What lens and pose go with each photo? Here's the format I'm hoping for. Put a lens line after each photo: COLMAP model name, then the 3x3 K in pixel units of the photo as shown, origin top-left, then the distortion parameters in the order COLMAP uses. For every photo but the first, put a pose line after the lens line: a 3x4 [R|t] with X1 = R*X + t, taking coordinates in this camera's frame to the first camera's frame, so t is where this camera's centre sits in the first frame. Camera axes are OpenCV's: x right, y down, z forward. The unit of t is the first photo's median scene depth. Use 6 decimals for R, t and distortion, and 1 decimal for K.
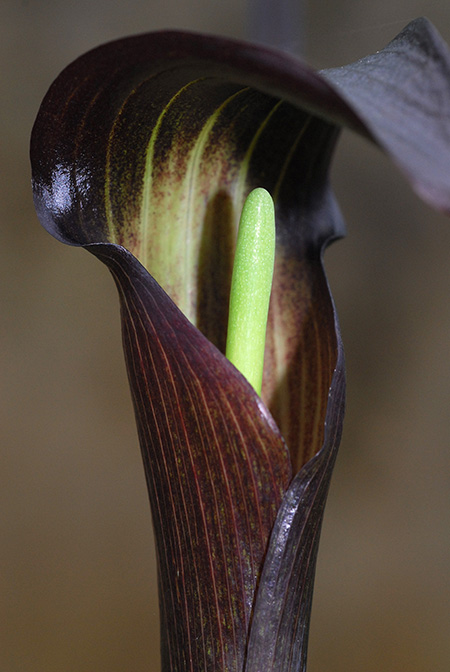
lens RADIAL K [[2411.5, 0, 225.0], [0, 2411.5, 336.0], [0, 0, 1]] dist [0.027006, 1.484810]
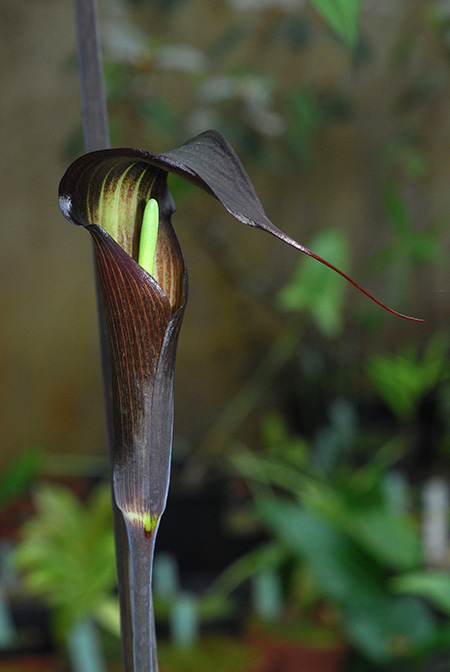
lens RADIAL K [[2411.5, 0, 225.0], [0, 2411.5, 336.0], [0, 0, 1]] dist [0.027006, 1.484810]
pose [[0.972412, -0.053767, 0.226987, -0.486727], [0.017563, 0.987187, 0.158598, -0.316730], [-0.232606, -0.150236, 0.960897, -1.425575]]
